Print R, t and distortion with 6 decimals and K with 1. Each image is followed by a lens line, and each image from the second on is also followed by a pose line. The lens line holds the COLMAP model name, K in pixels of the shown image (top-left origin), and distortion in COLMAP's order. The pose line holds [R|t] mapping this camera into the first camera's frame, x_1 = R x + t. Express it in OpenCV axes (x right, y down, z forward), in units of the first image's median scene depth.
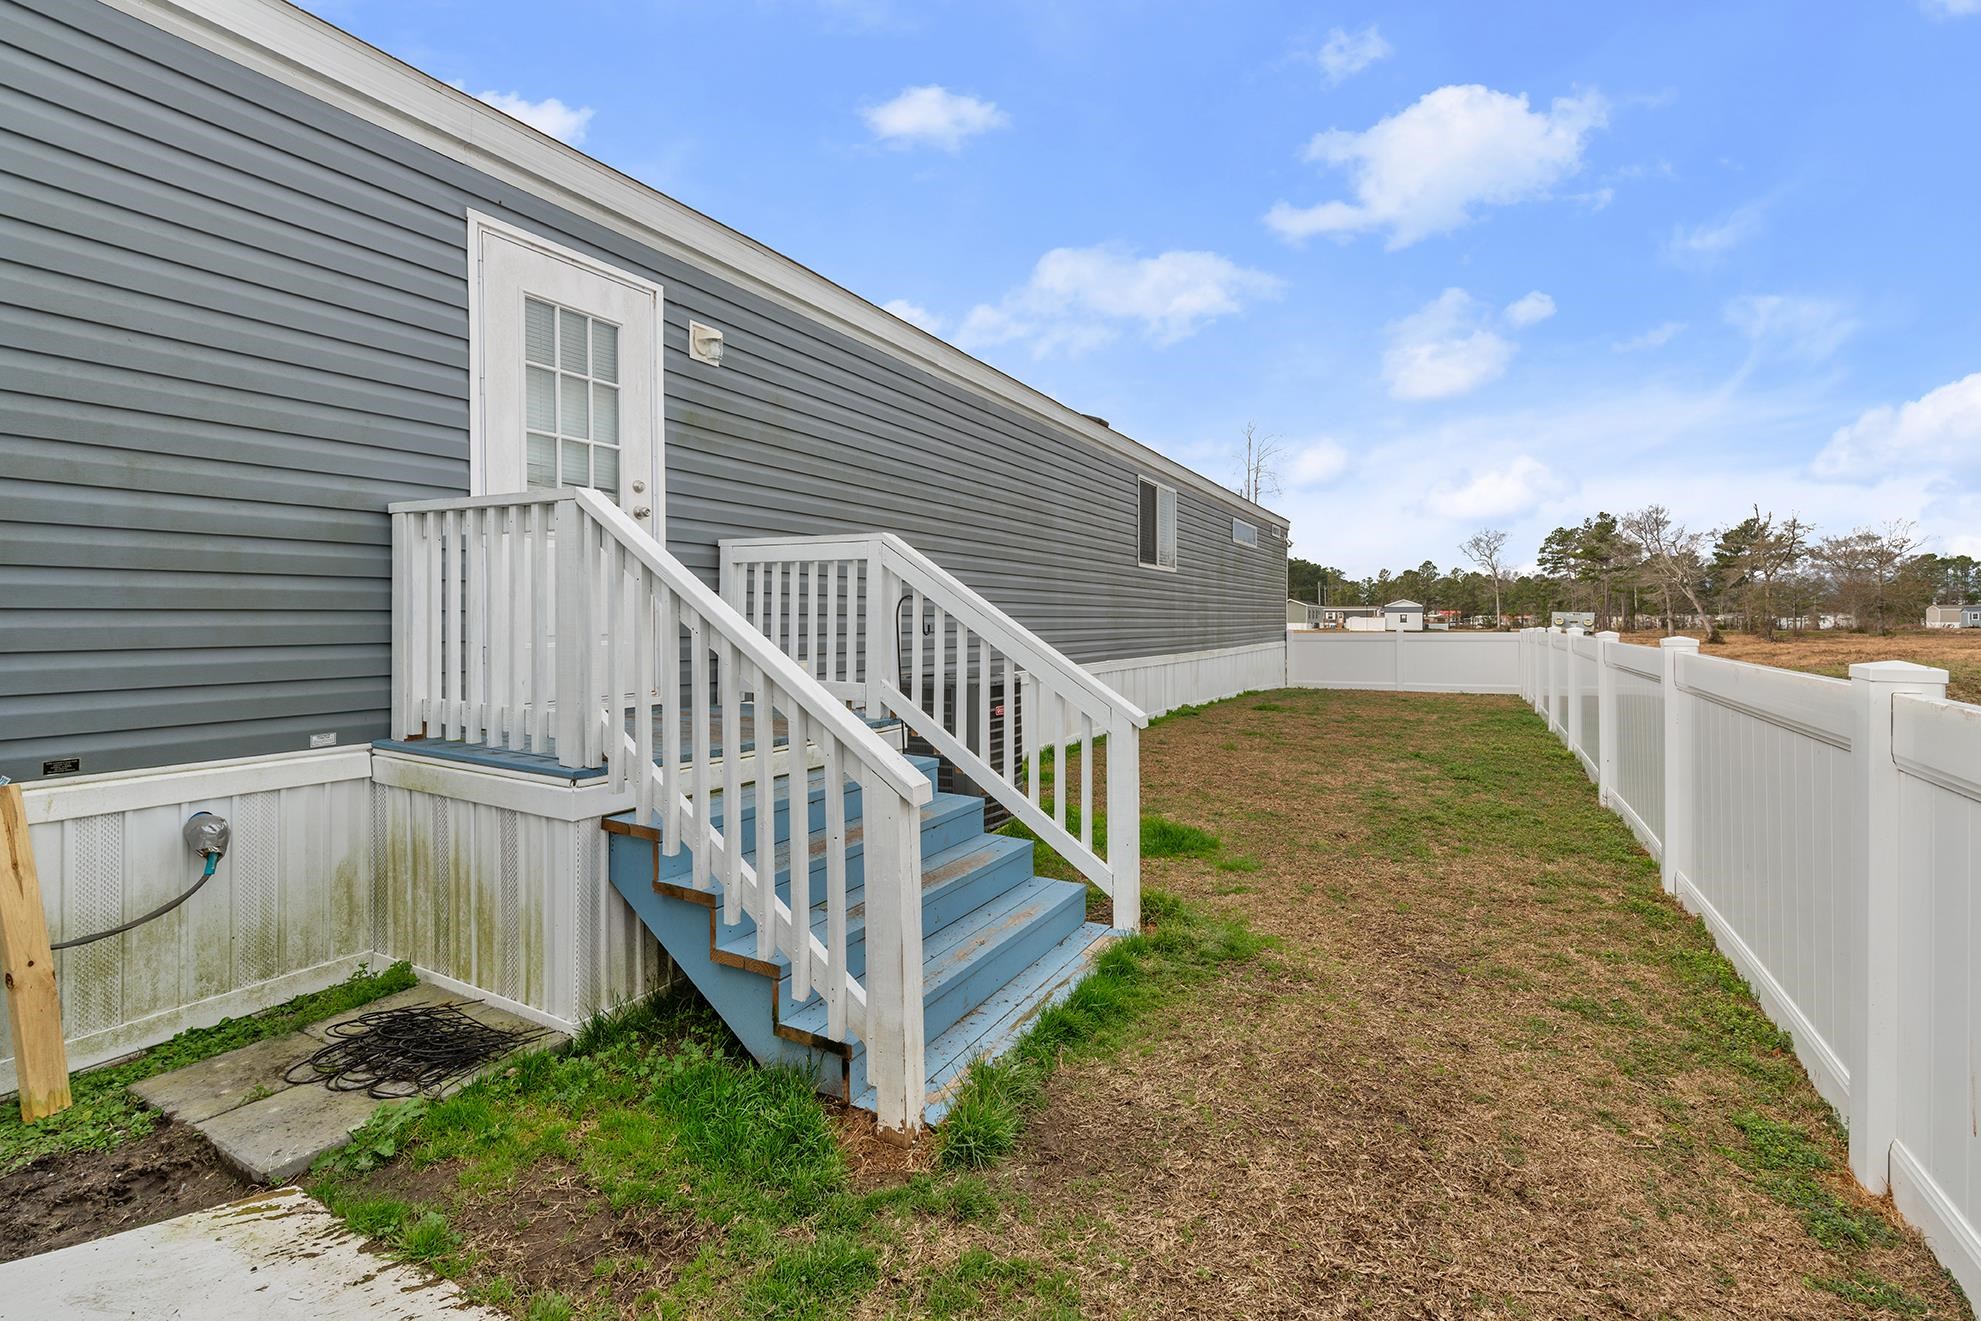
lens RADIAL K [[892.8, 0, 965.5], [0, 892.8, 629.0], [0, 0, 1]] dist [0.004972, 0.000953]
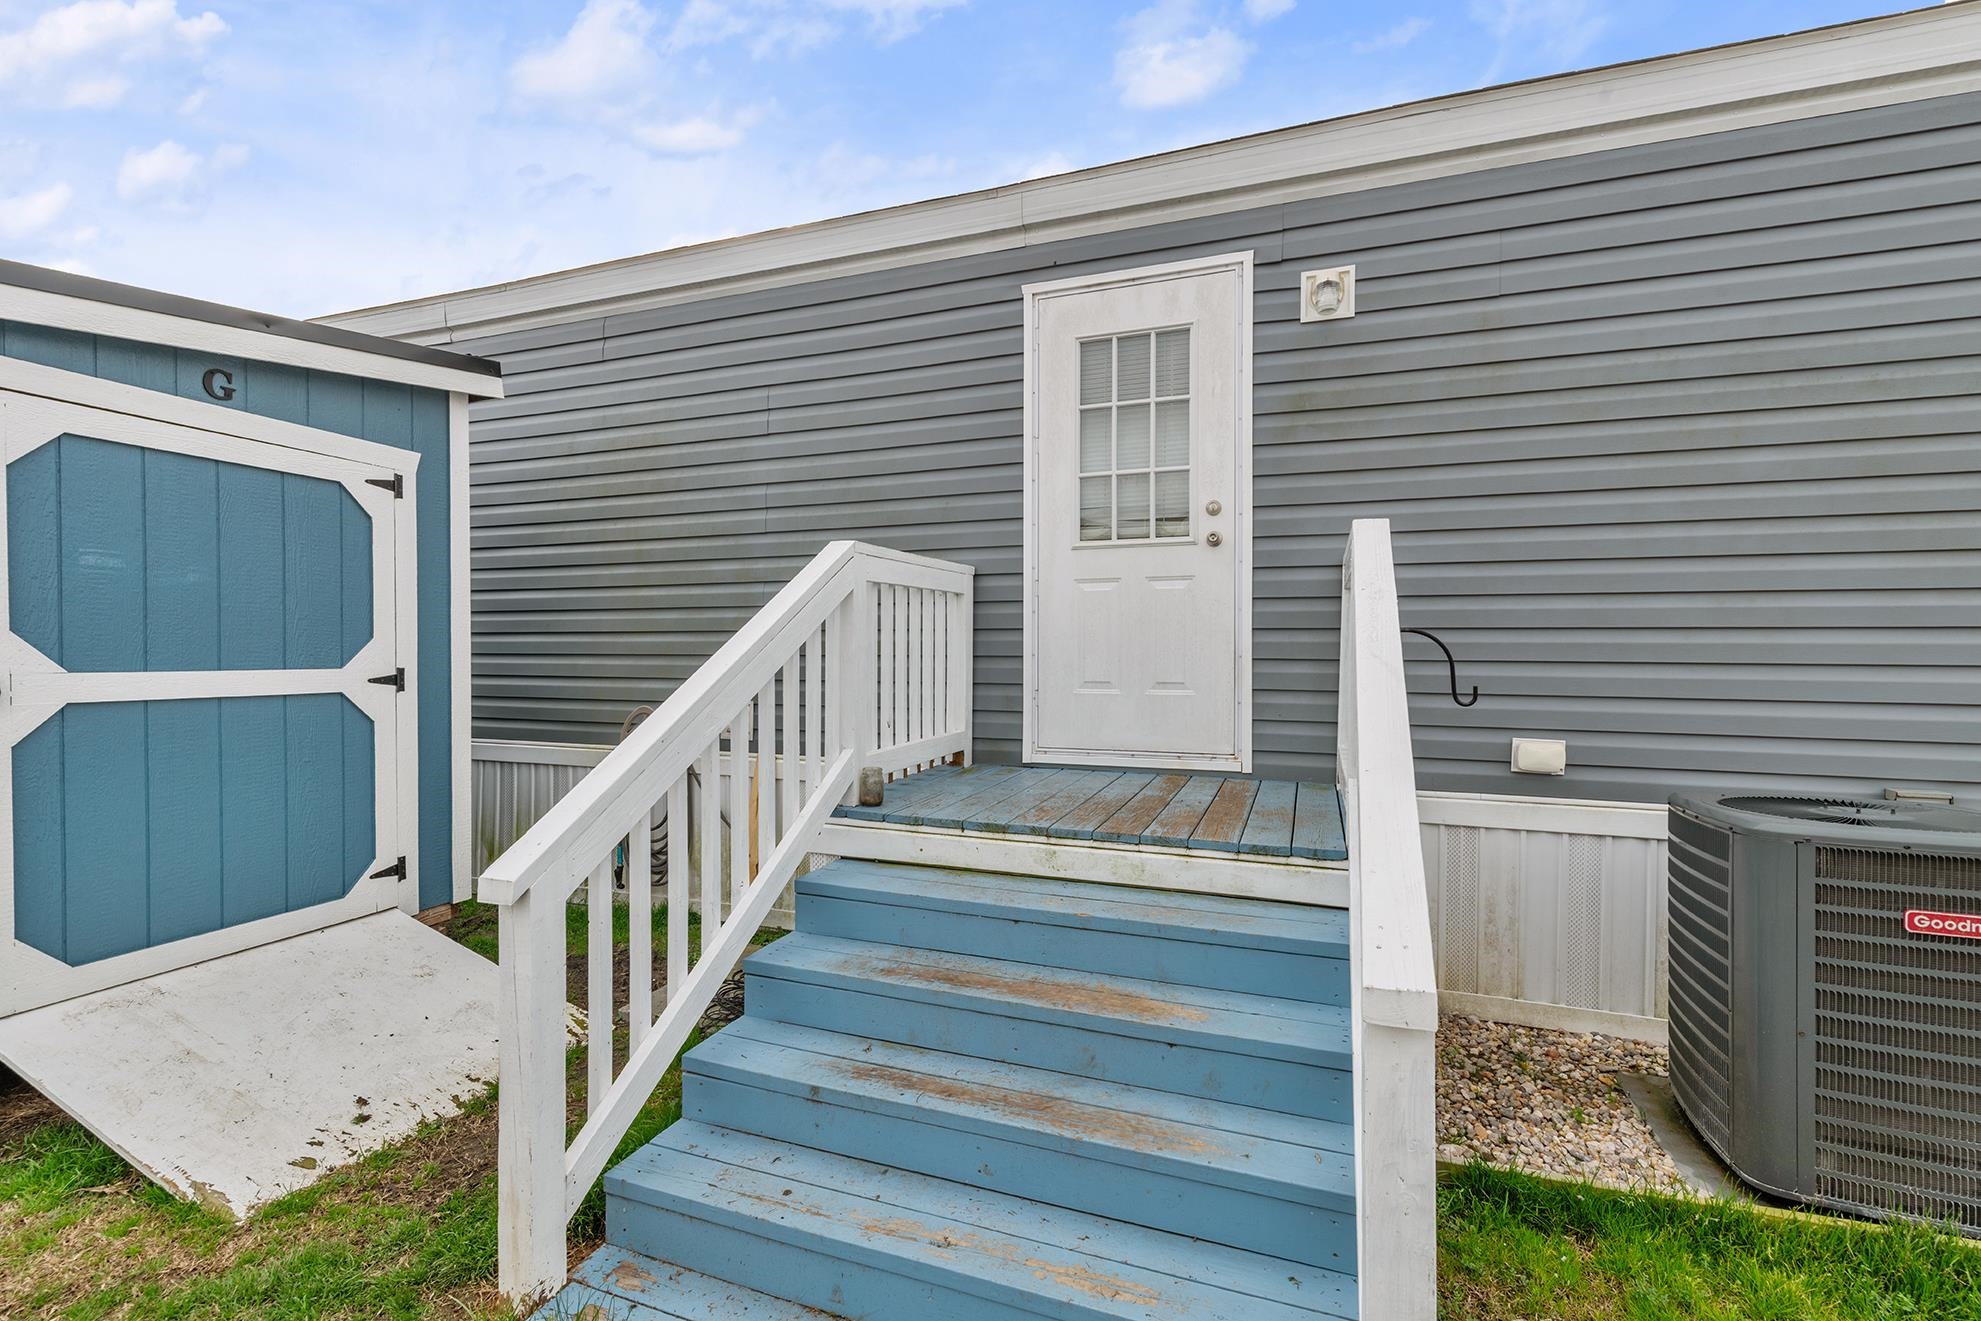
lens RADIAL K [[863.4, 0, 990.5], [0, 863.4, 660.5], [0, 0, 1]] dist [-0.000315, -0.000213]
pose [[0.170118, 0.009960, -0.985373, 0.470993], [-0.018178, 0.999810, 0.006967, -0.020642], [0.985256, 0.016727, 0.170267, 0.780320]]
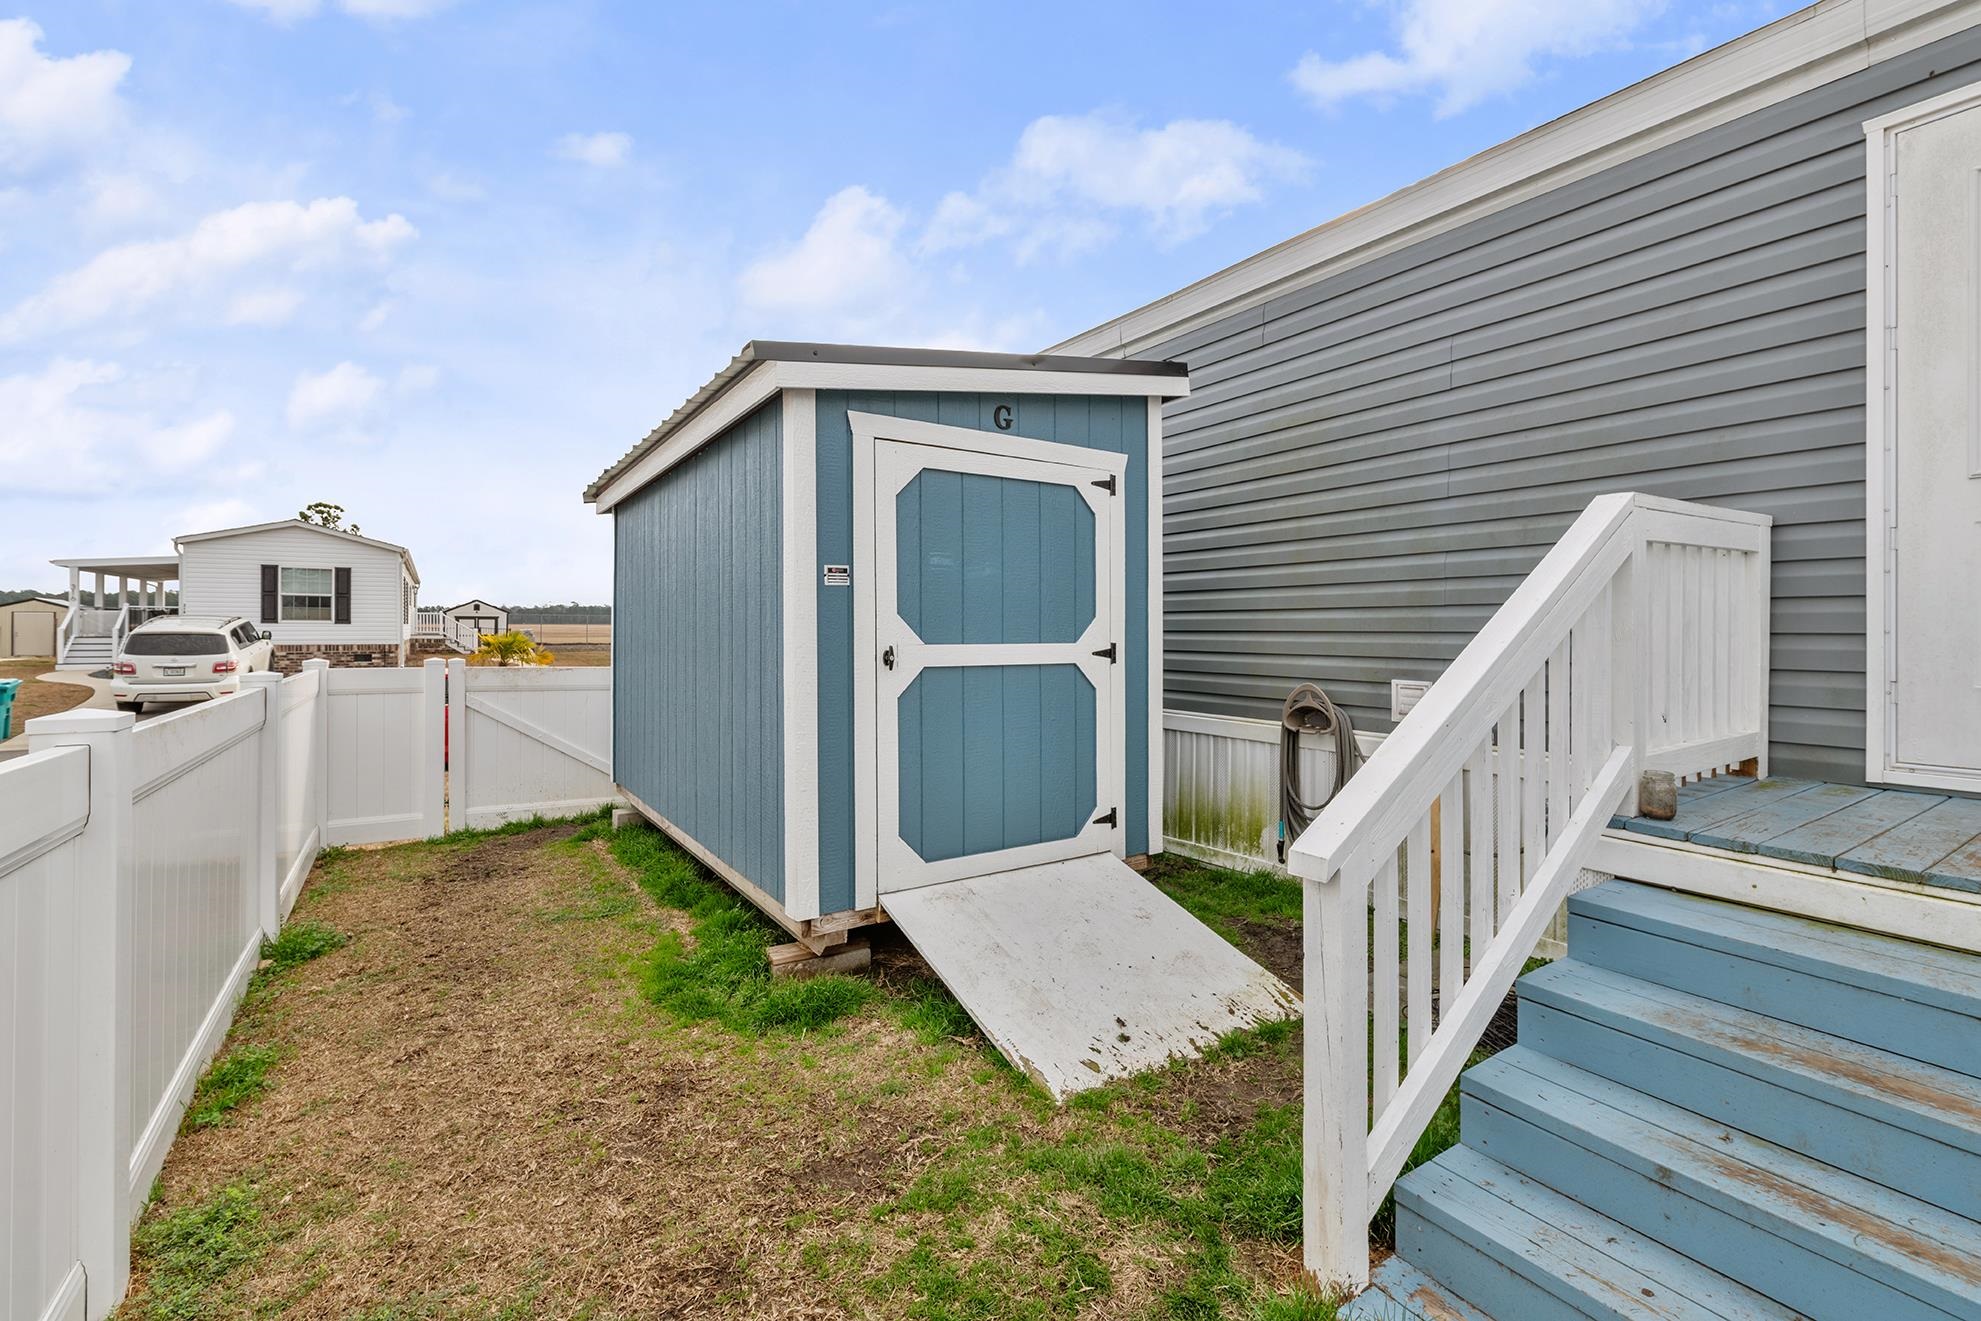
lens RADIAL K [[851.5, 0, 987.8], [0, 851.5, 632.5], [0, 0, 1]] dist [-0.002758, -0.000545]
pose [[-0.453259, 0.003450, -0.891372, 0.455972], [-0.014998, 0.999821, 0.011496, -0.017274], [0.891253, 0.018580, -0.453127, 0.648454]]
